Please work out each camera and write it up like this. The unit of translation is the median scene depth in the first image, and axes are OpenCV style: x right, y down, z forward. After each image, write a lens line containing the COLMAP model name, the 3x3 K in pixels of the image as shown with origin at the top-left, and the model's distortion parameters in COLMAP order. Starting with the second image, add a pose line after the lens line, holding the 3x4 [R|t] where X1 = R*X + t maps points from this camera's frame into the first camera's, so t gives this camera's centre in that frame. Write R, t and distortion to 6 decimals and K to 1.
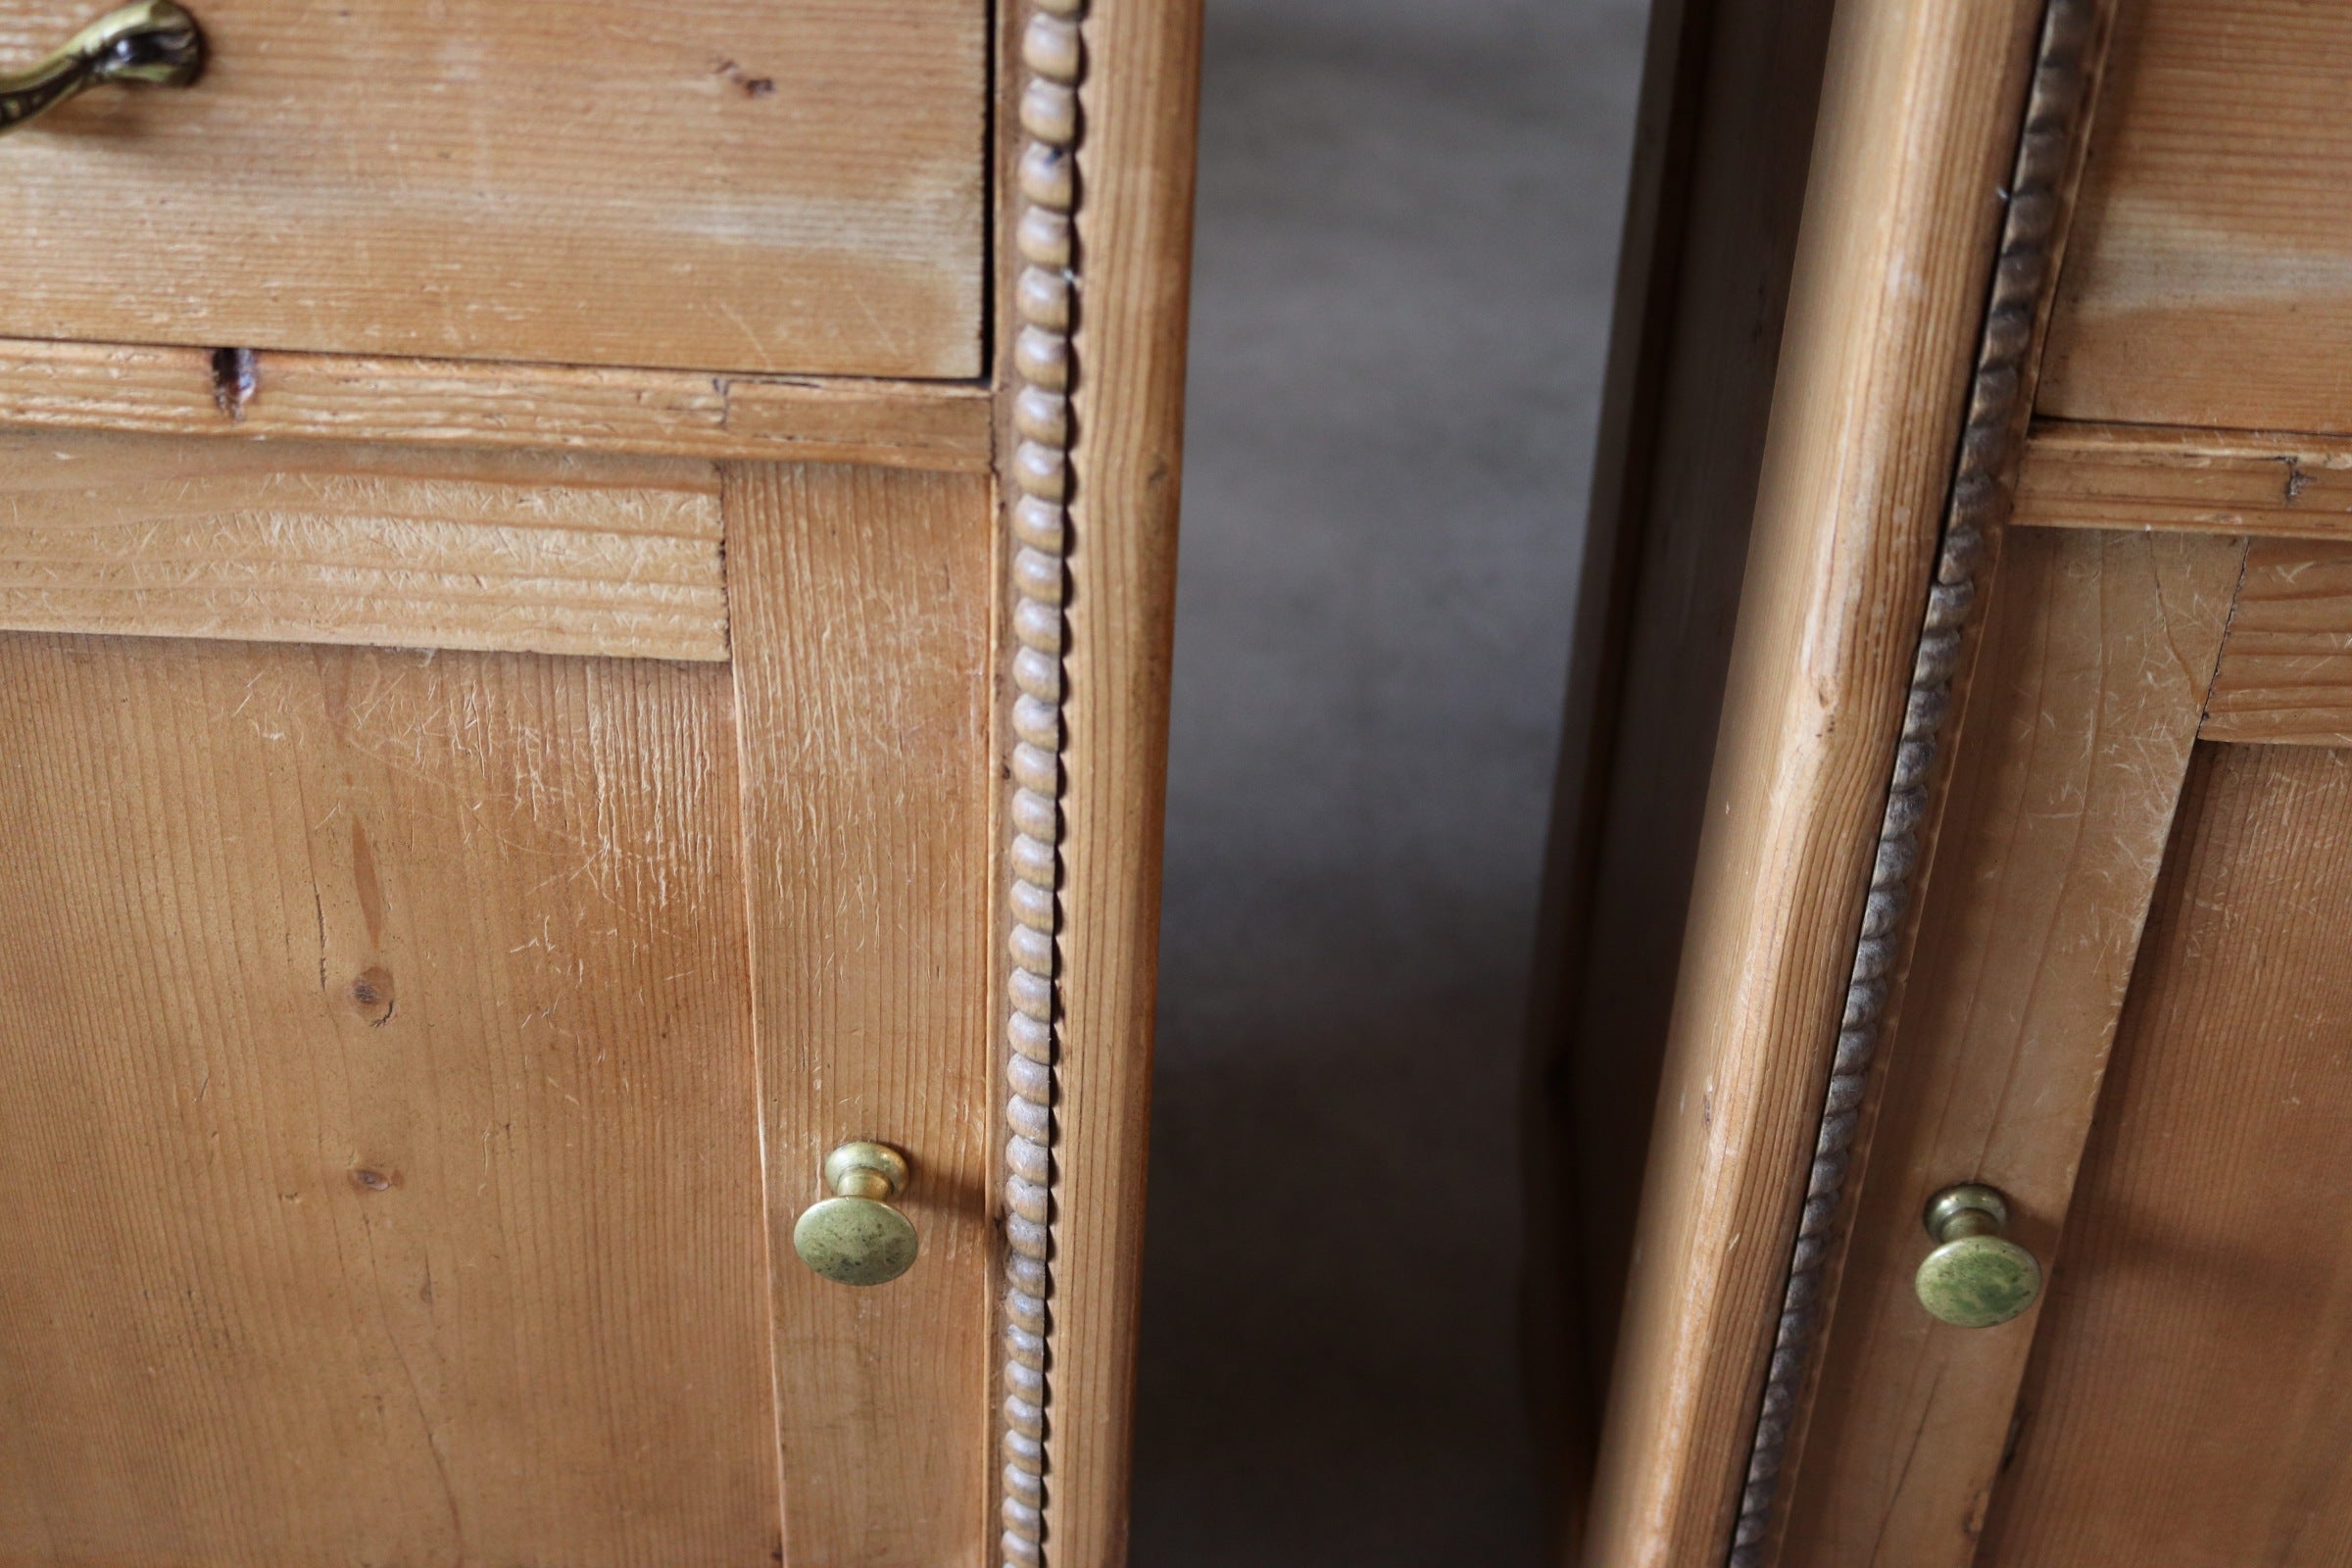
lens RADIAL K [[3012.9, 0, 1191.0], [0, 3012.9, 805.4], [0, 0, 1]] dist [-0.058727, 0.000000]
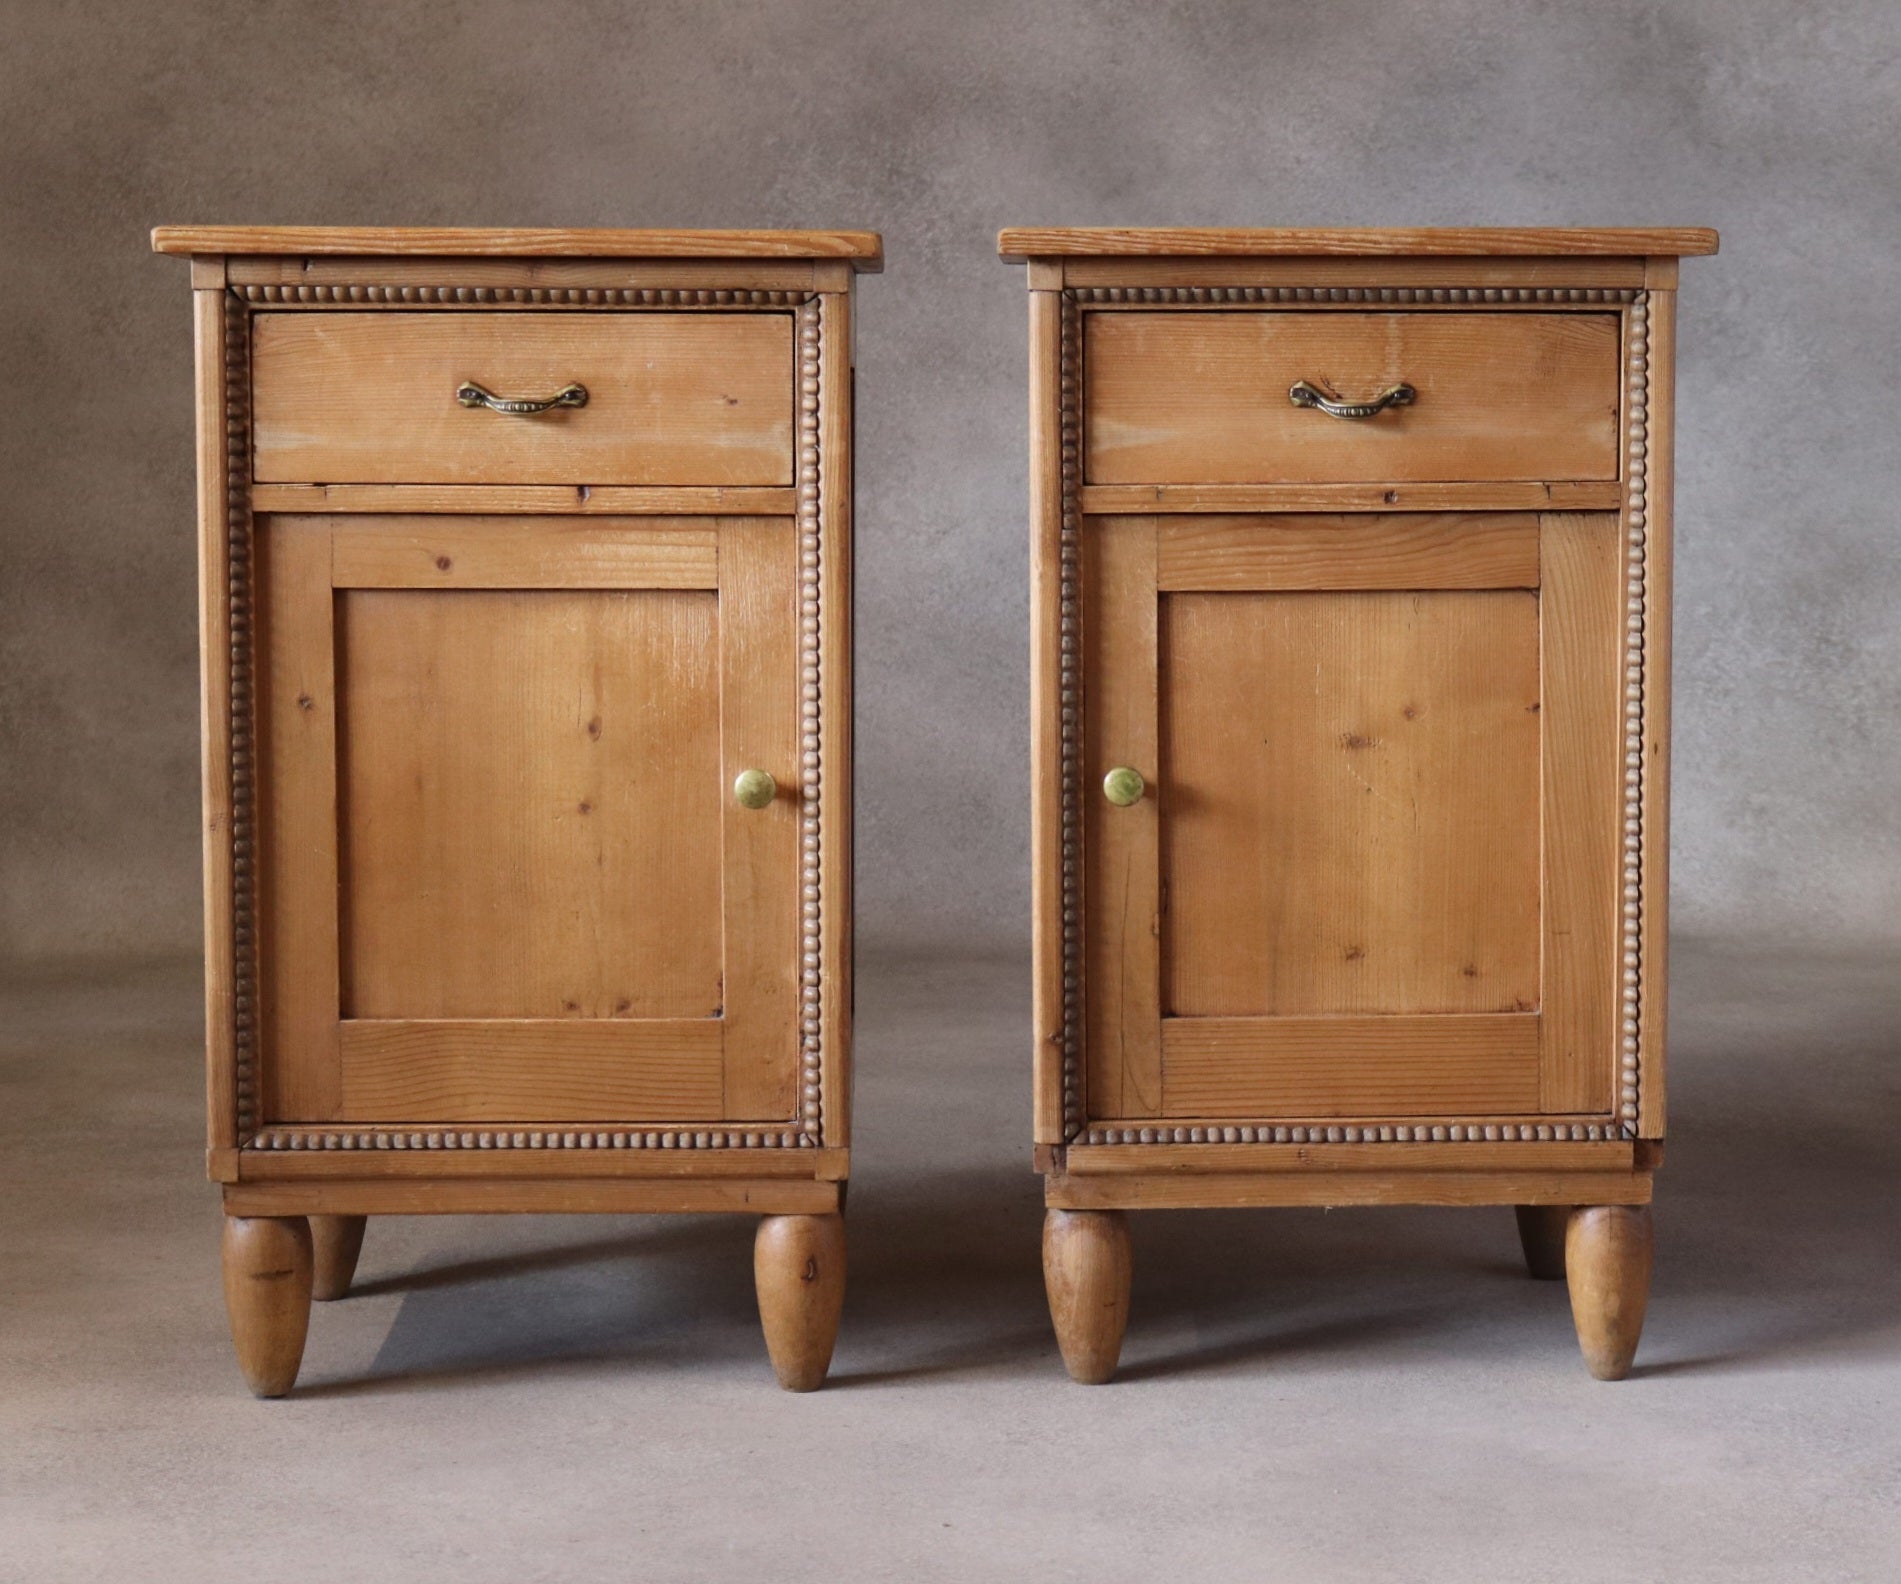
lens RADIAL K [[3977.6, 0, 1169.8], [0, 3977.6, 782.4], [0, 0, 1]] dist [-0.017138, 0.000000]
pose [[0.996762, -0.045077, 0.066579, 0.044836], [0.071253, 0.878871, -0.471708, 2.316972], [-0.037252, 0.474925, 0.879237, -2.873864]]
